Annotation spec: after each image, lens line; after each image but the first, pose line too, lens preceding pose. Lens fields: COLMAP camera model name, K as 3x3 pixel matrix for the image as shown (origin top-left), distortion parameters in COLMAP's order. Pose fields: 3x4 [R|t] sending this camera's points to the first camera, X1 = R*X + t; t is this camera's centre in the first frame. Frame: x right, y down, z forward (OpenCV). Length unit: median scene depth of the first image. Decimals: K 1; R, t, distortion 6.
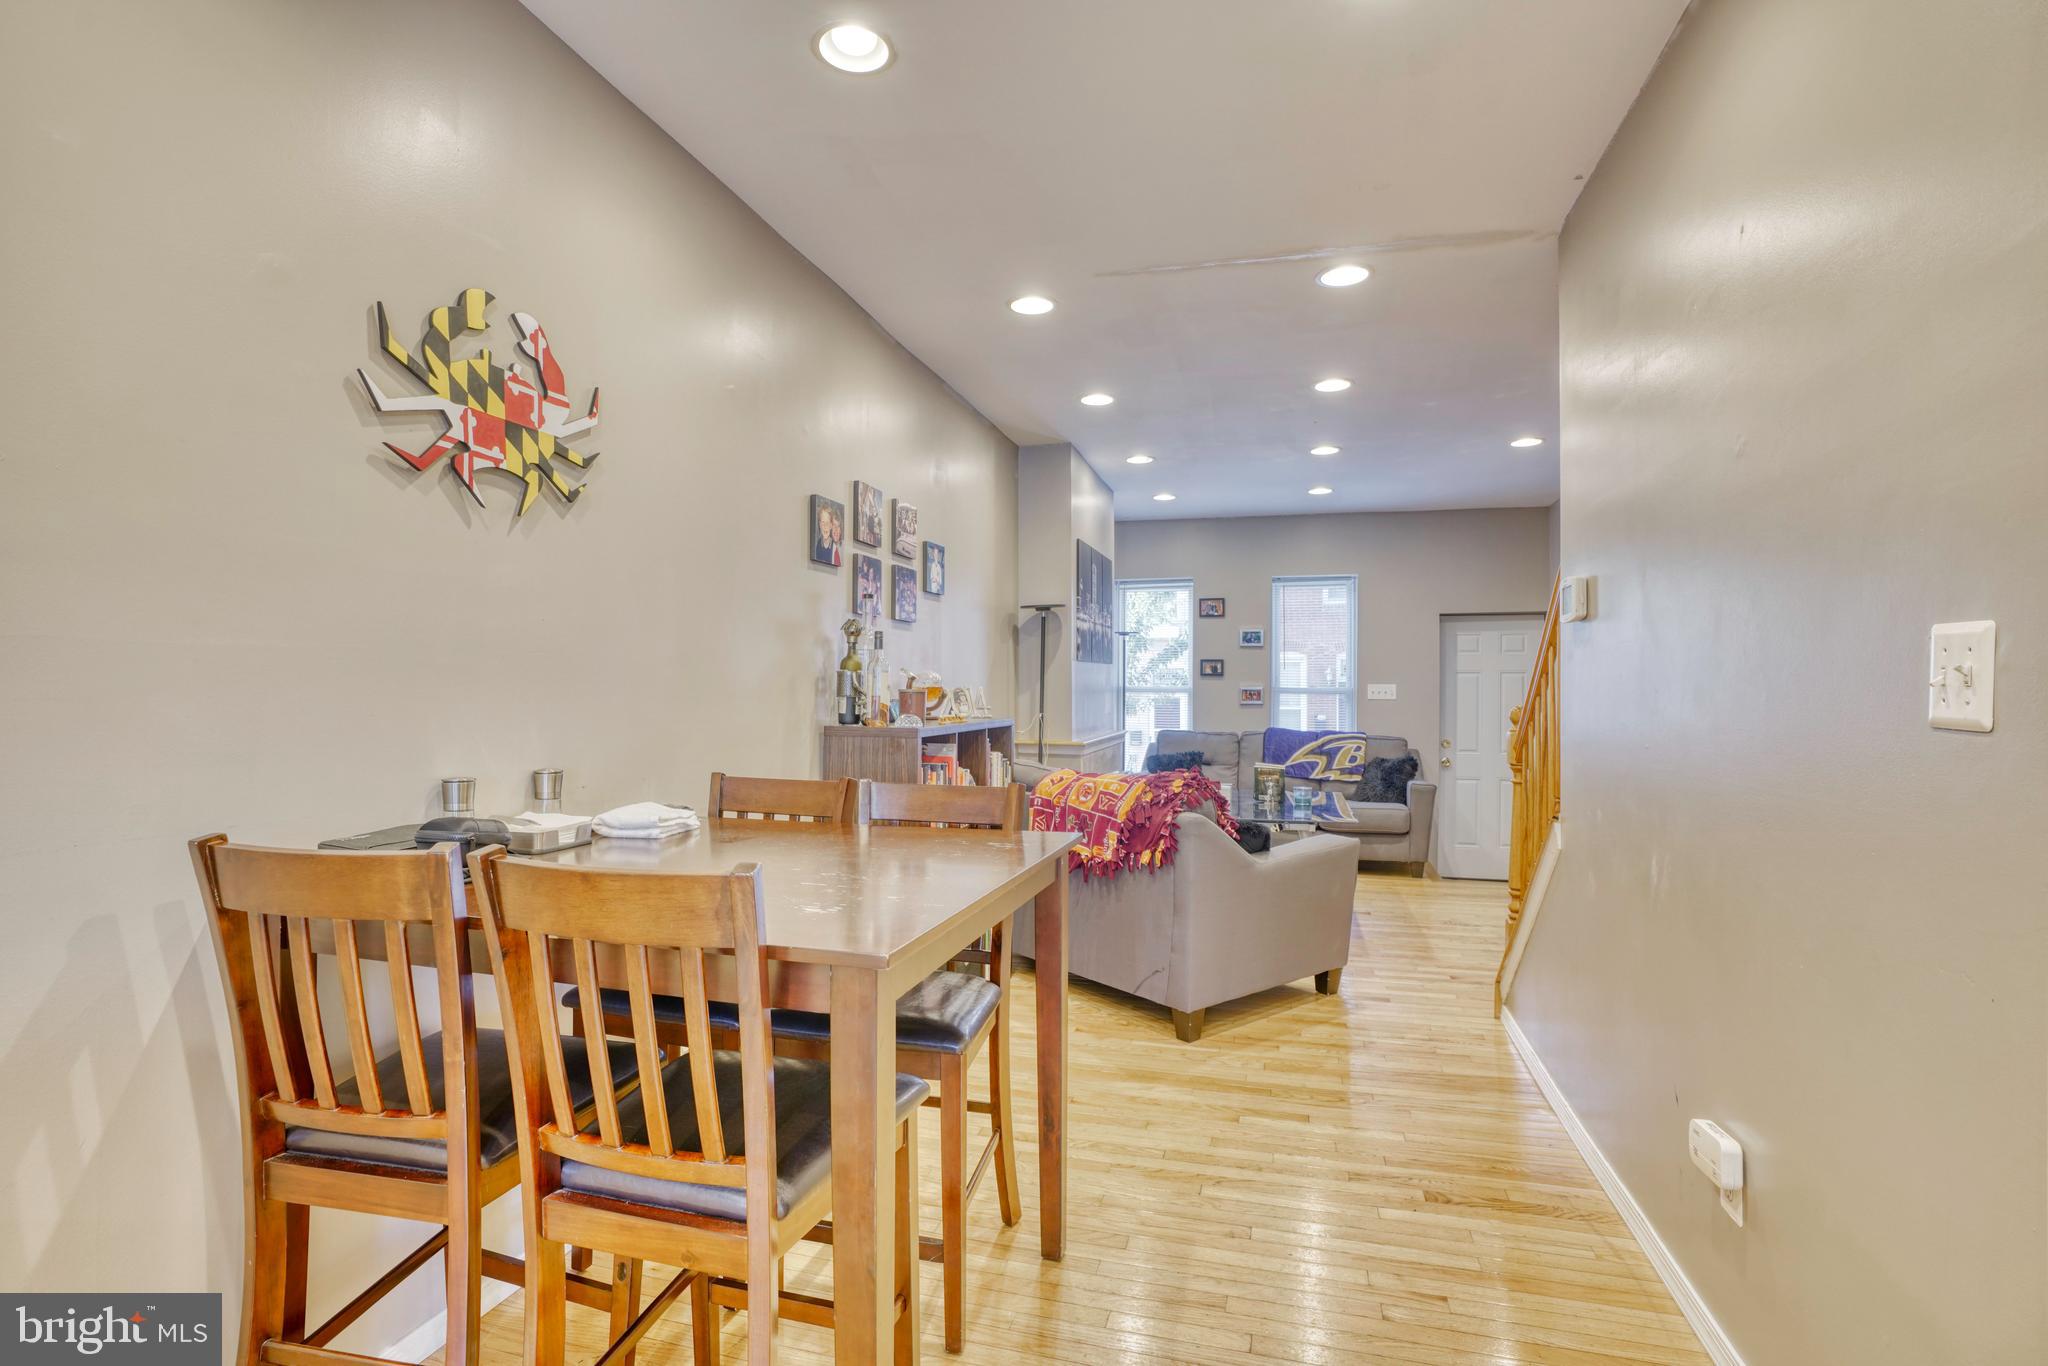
lens RADIAL K [[988.0, 0, 1006.4], [0, 988.0, 690.7], [0, 0, 1]] dist [-0.056978, 0.024187]
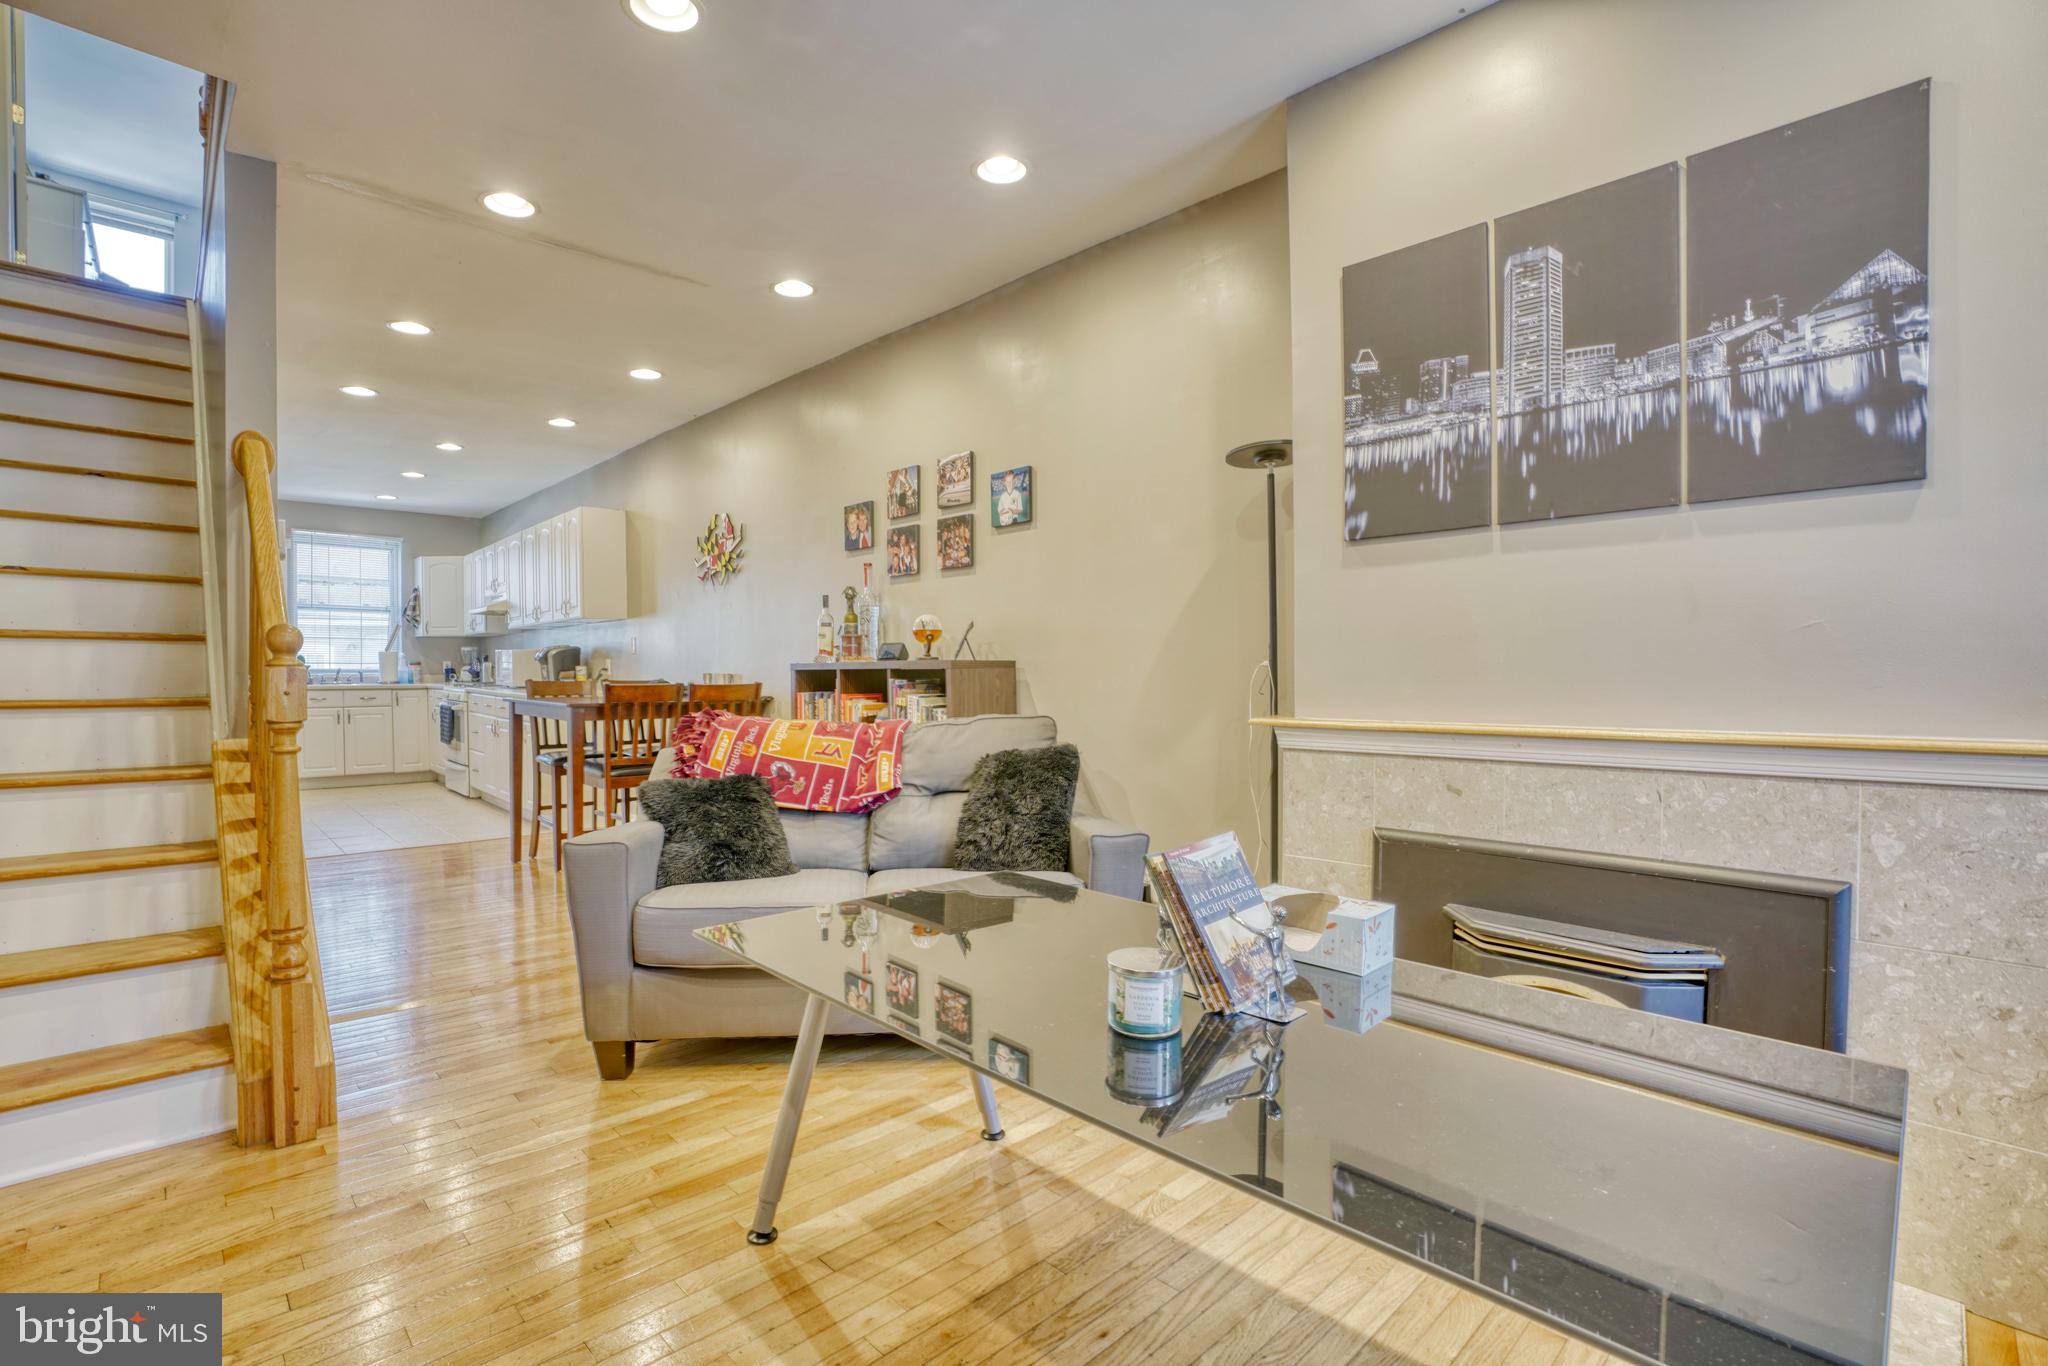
lens RADIAL K [[939.3, 0, 1000.2], [0, 939.3, 691.7], [0, 0, 1]] dist [-0.069396, 0.026267]
pose [[-0.504295, 0.016338, -0.863377, 0.513946], [-0.000908, 0.999810, 0.019450, 0.028956], [0.863531, 0.010592, -0.504185, 1.083336]]
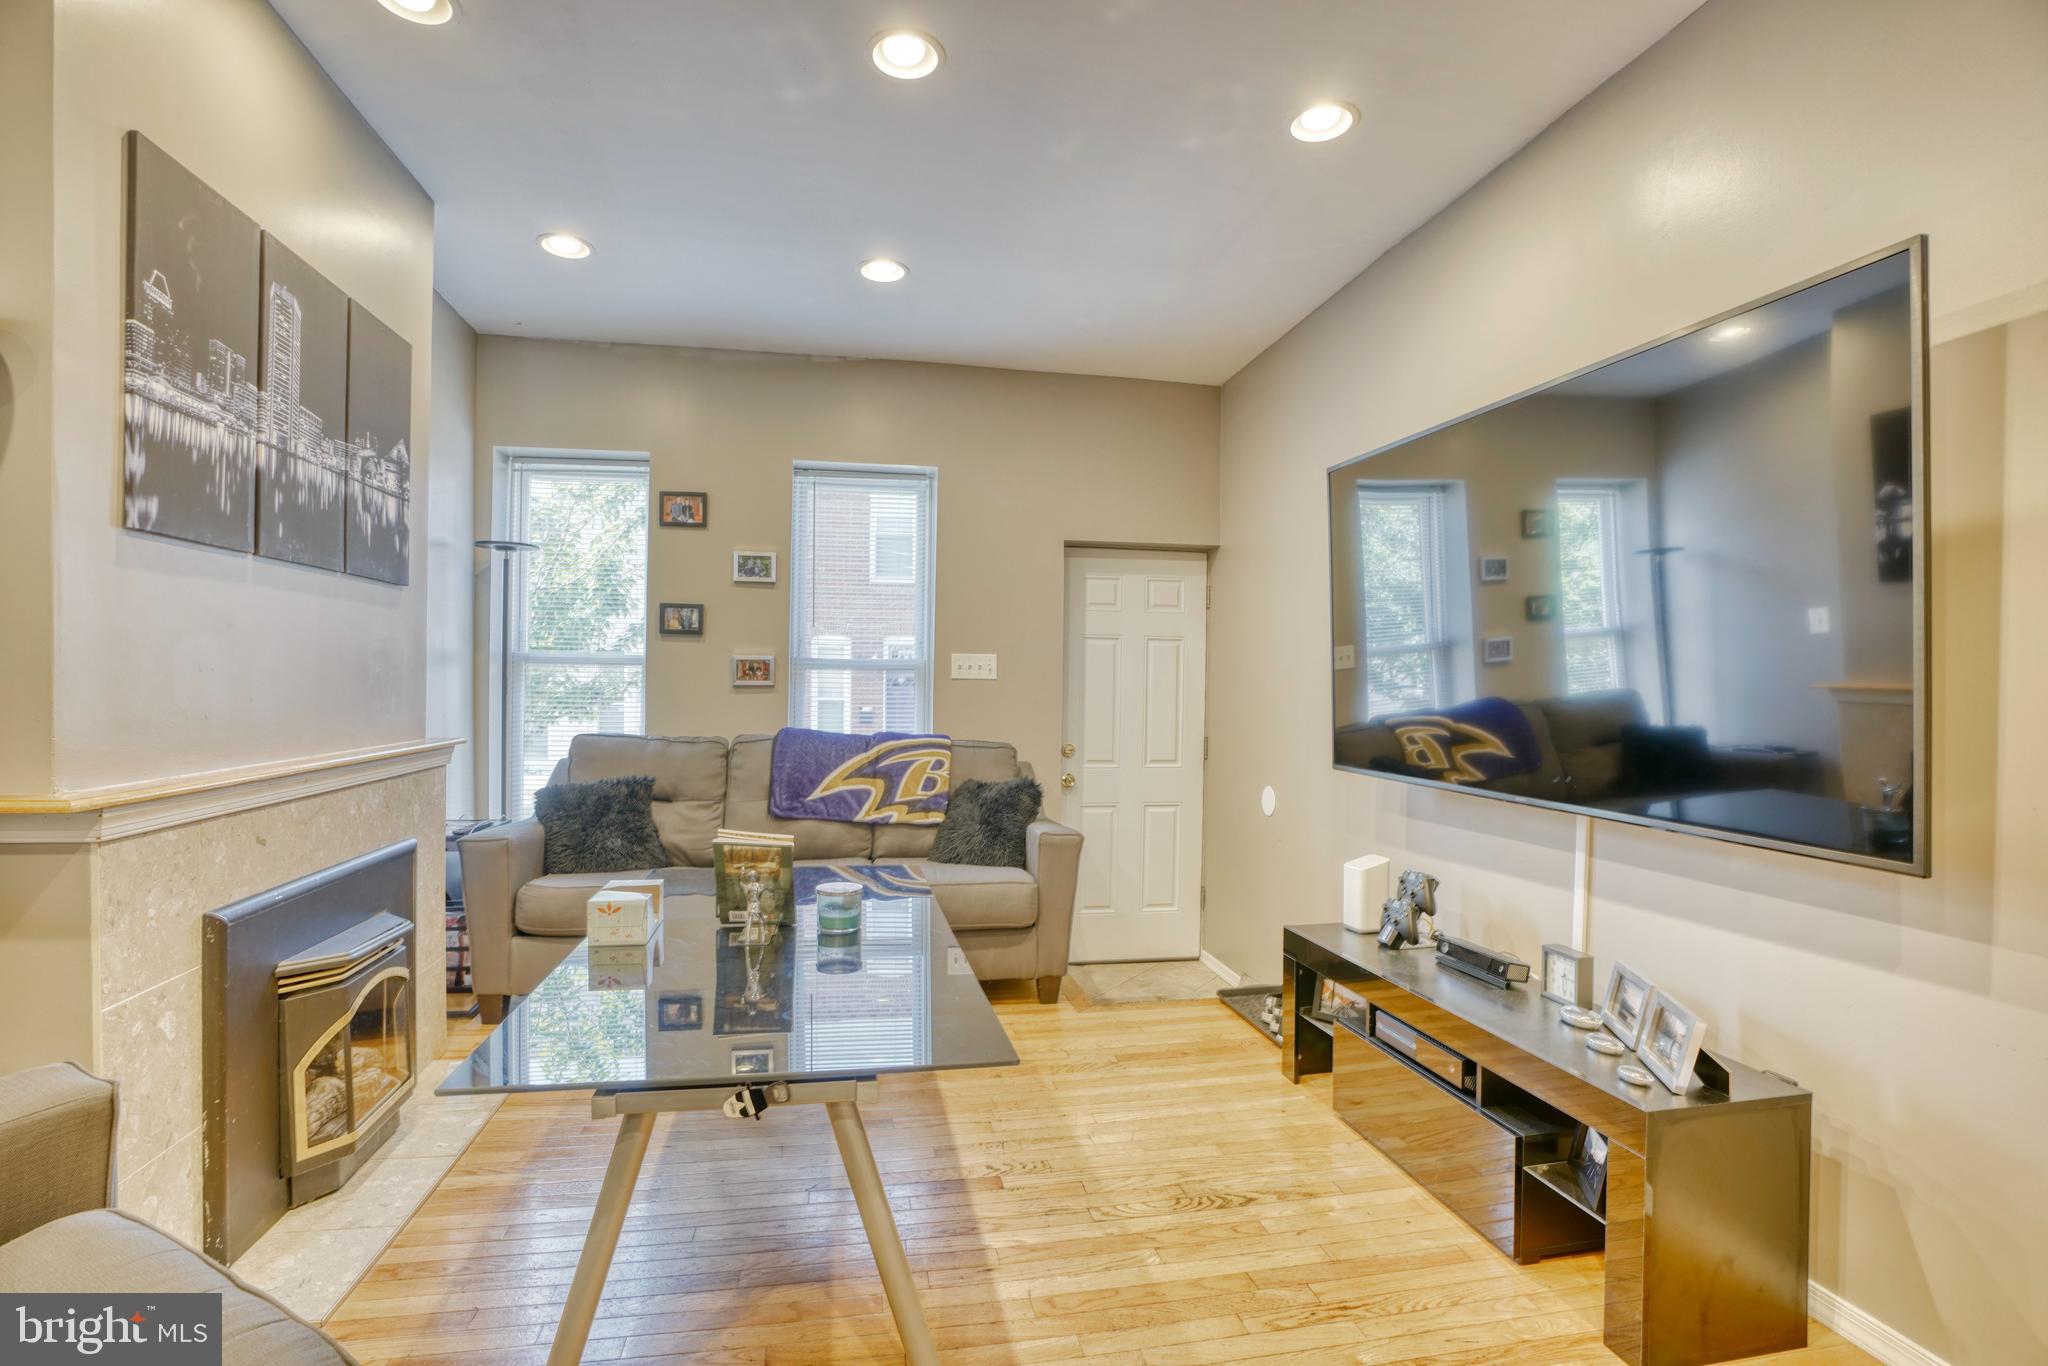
lens RADIAL K [[939.3, 0, 1015.4], [0, 939.3, 688.9], [0, 0, 1]] dist [-0.069396, 0.026267]
pose [[0.891818, 0.007359, 0.452334, 0.194019], [-0.010447, 0.999936, 0.004328, 0.015474], [-0.452273, -0.008585, 0.891838, 0.631116]]
